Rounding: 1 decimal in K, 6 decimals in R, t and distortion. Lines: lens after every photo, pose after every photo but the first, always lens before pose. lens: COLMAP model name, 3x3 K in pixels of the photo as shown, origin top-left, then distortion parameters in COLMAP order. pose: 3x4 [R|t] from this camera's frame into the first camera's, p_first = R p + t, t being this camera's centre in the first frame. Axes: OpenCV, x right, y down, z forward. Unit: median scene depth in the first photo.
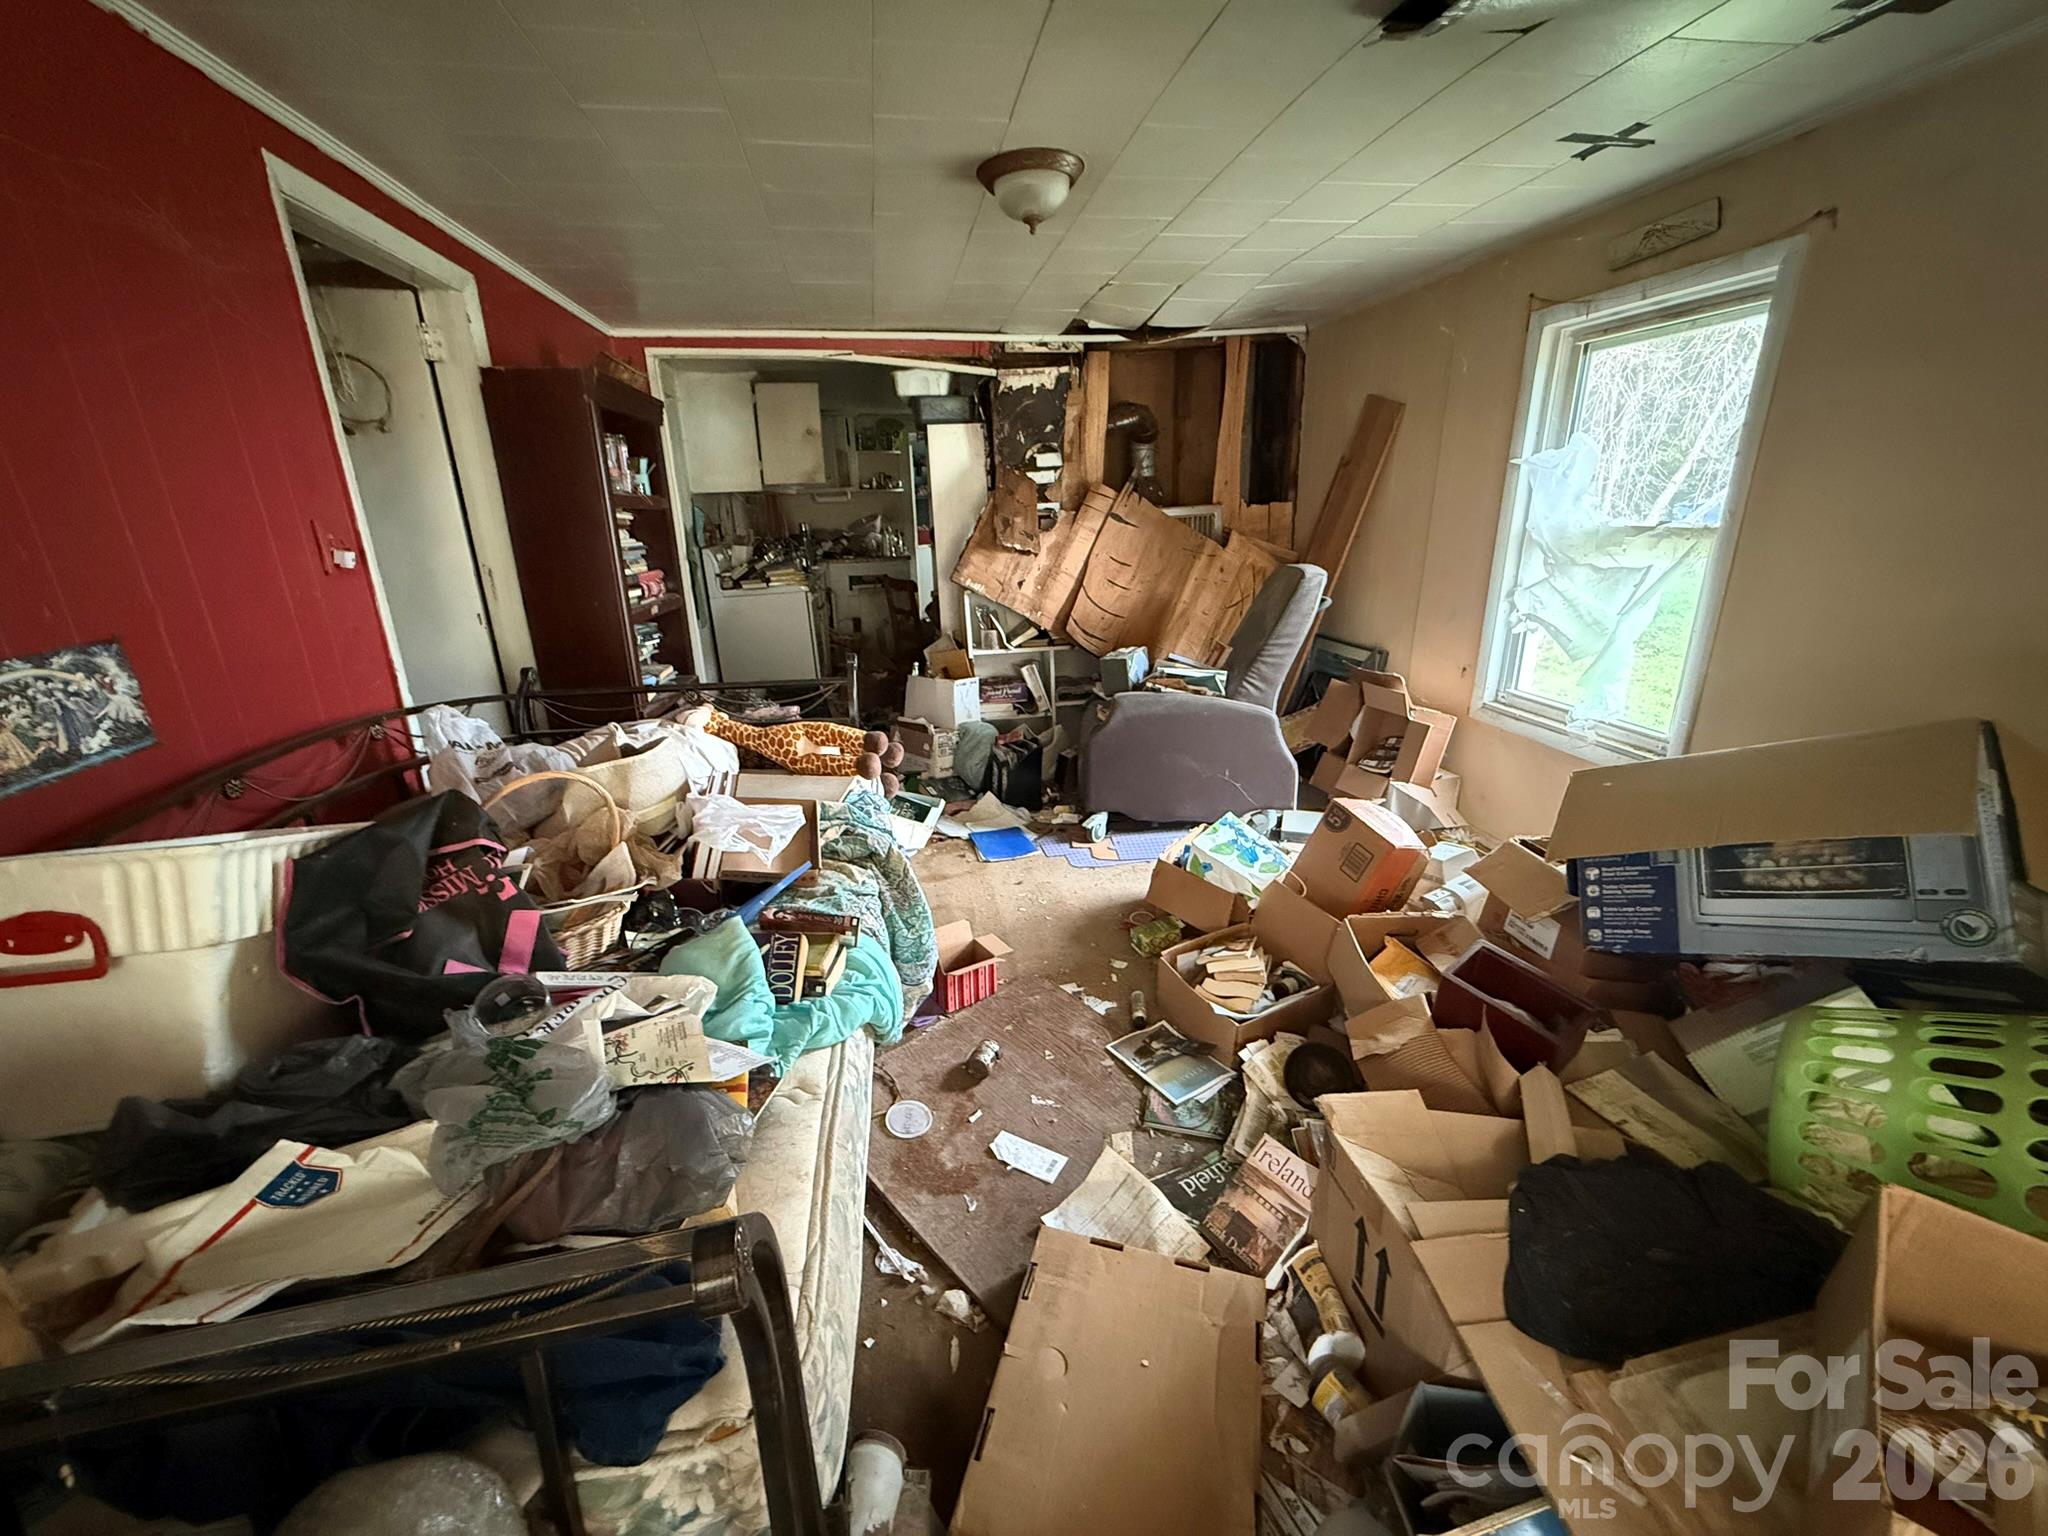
lens RADIAL K [[815.4, 0, 1018.8], [0, 815.4, 767.6], [0, 0, 1]] dist [0.000045, -0.000123]
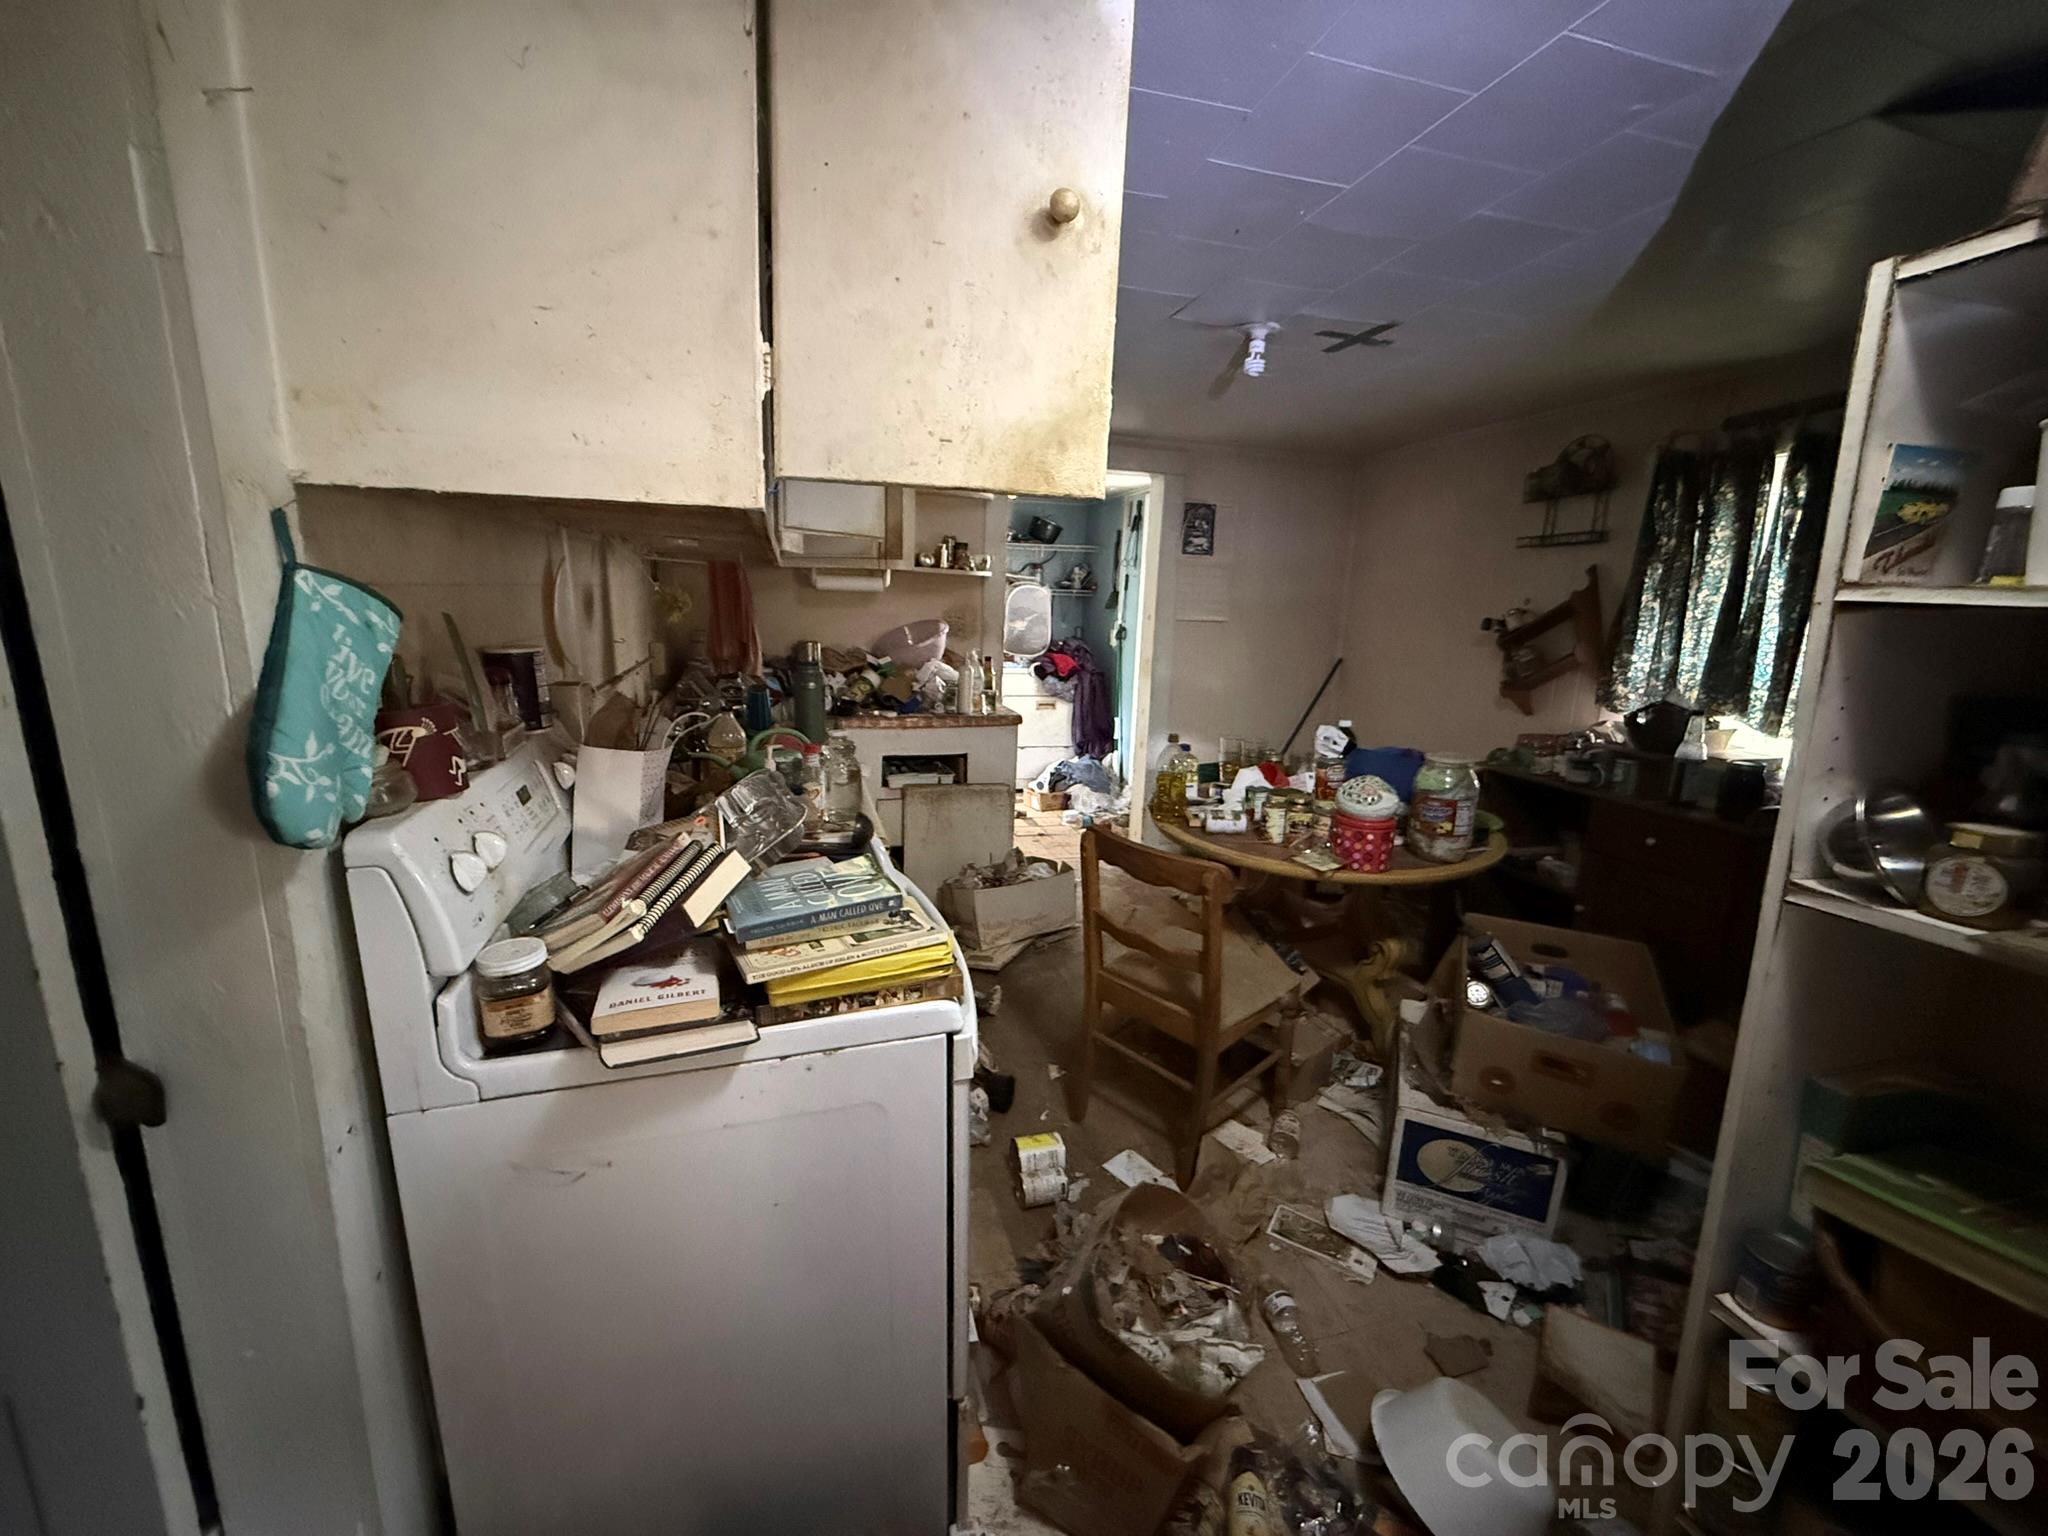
lens RADIAL K [[815.4, 0, 1016.0], [0, 815.4, 778.5], [0, 0, 1]] dist [0.000045, -0.000123]
pose [[0.992262, 0.033476, 0.119562, -0.356337], [-0.021439, 0.994699, -0.100573, -0.338759], [-0.122295, 0.097232, 0.987720, 1.050154]]
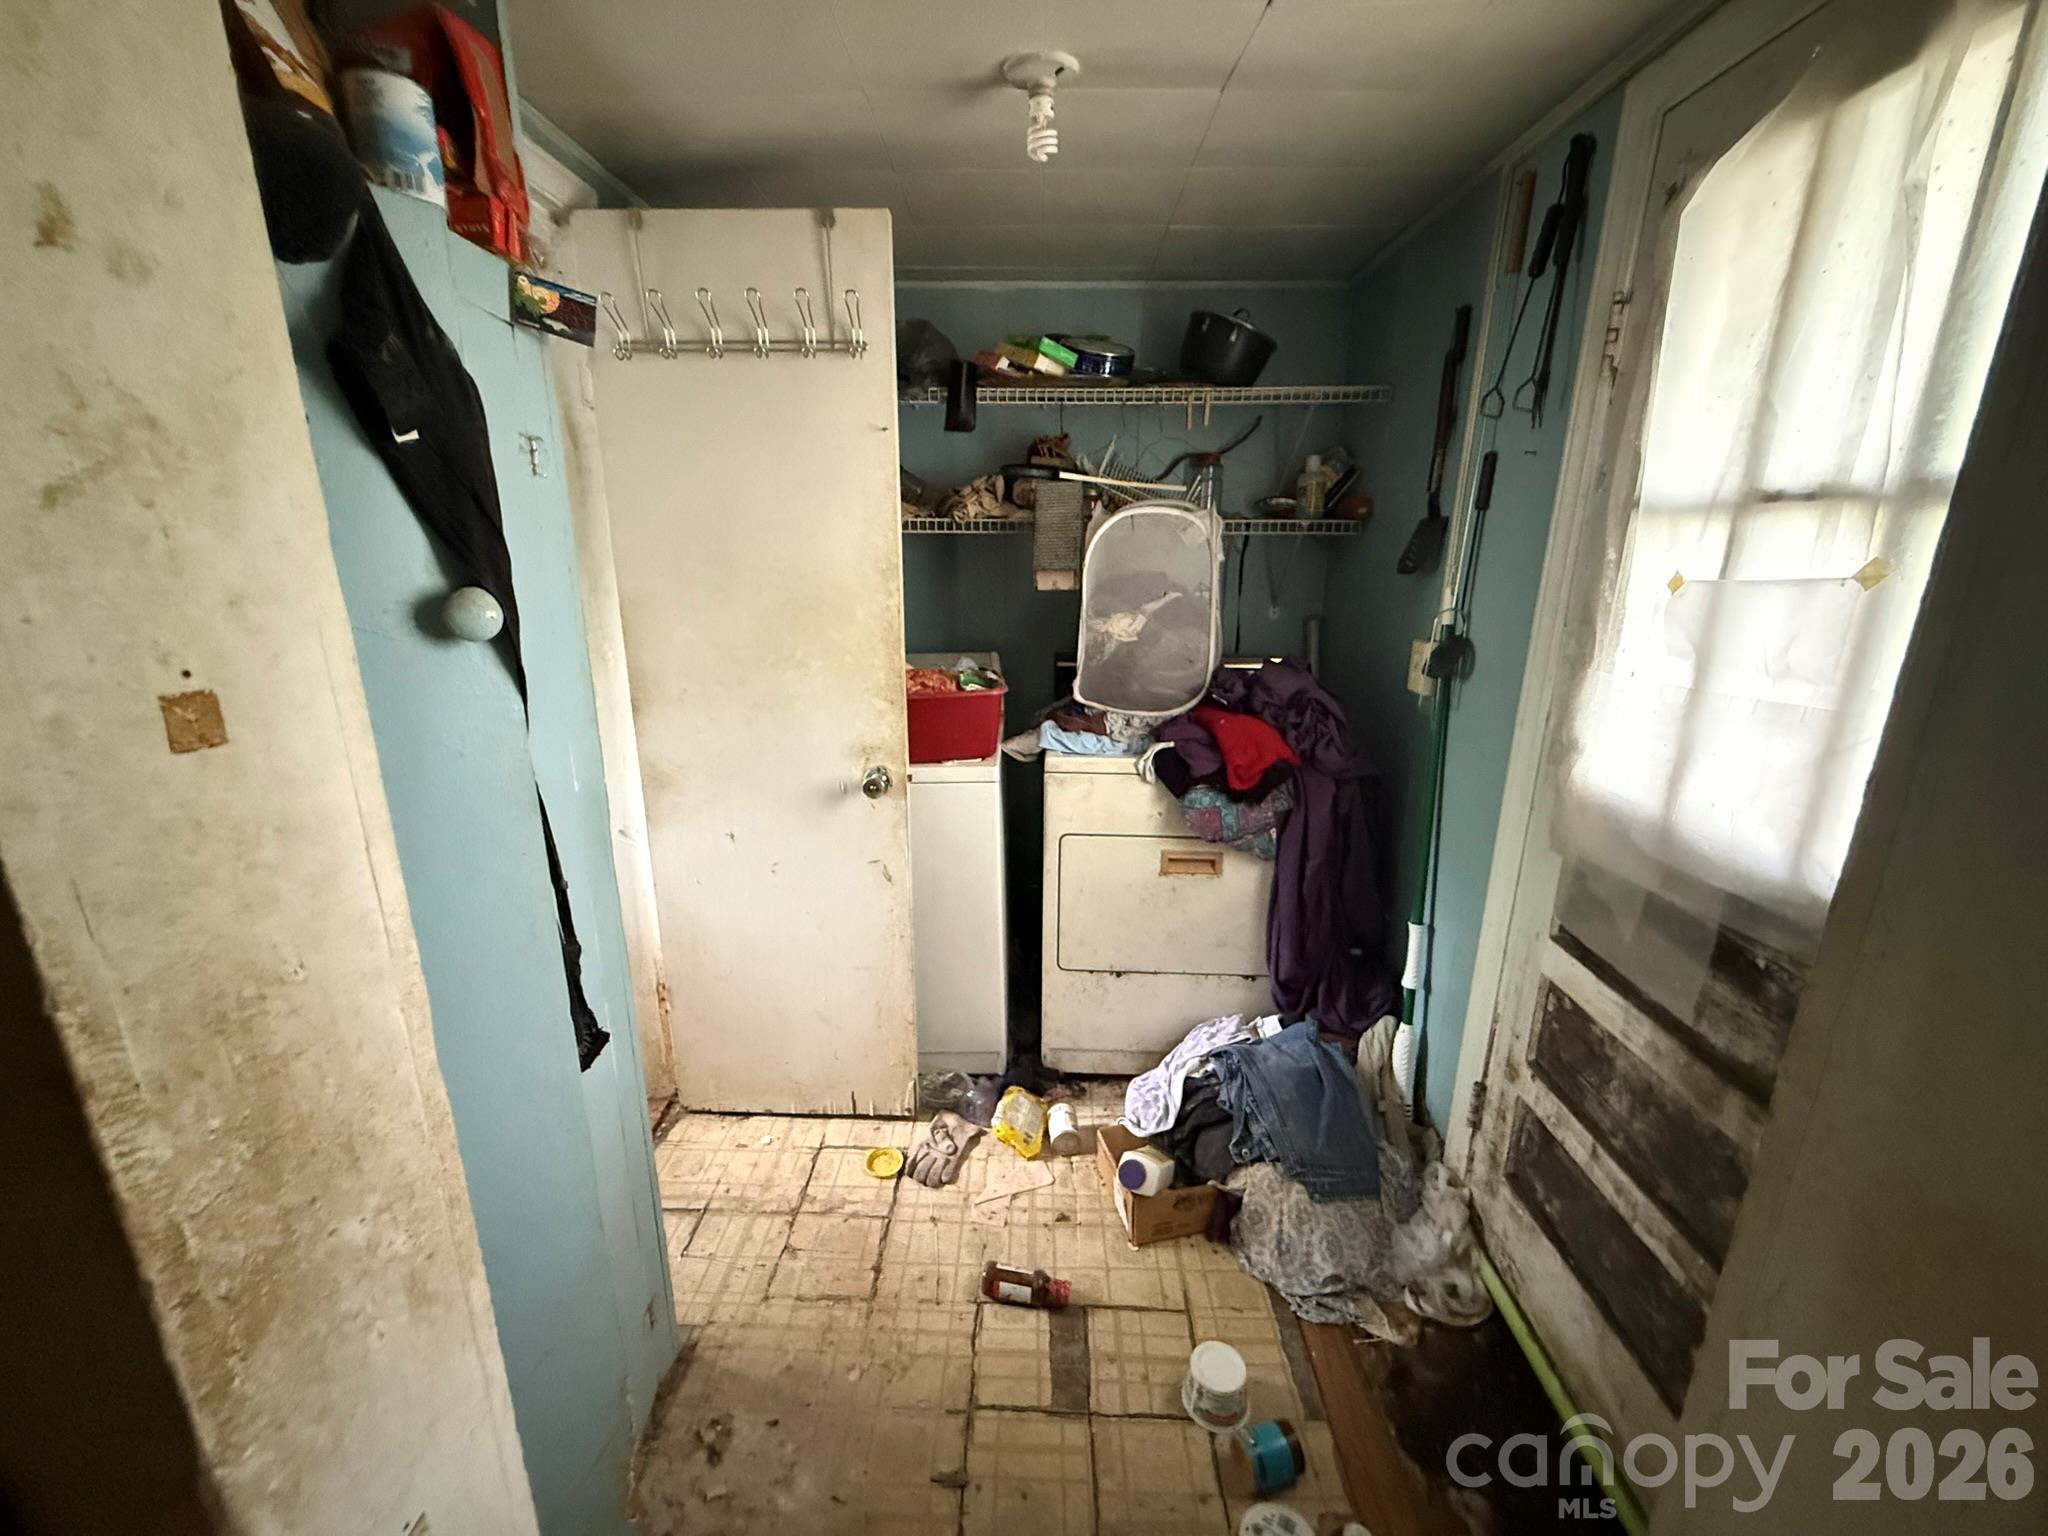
lens RADIAL K [[815.4, 0, 1023.4], [0, 815.4, 769.9], [0, 0, 1]] dist [0.000045, -0.000123]
pose [[0.983901, 0.079236, -0.160190, -0.159247], [-0.085946, 0.995671, -0.035391, -0.644956], [0.156693, 0.048588, 0.986452, 1.956588]]
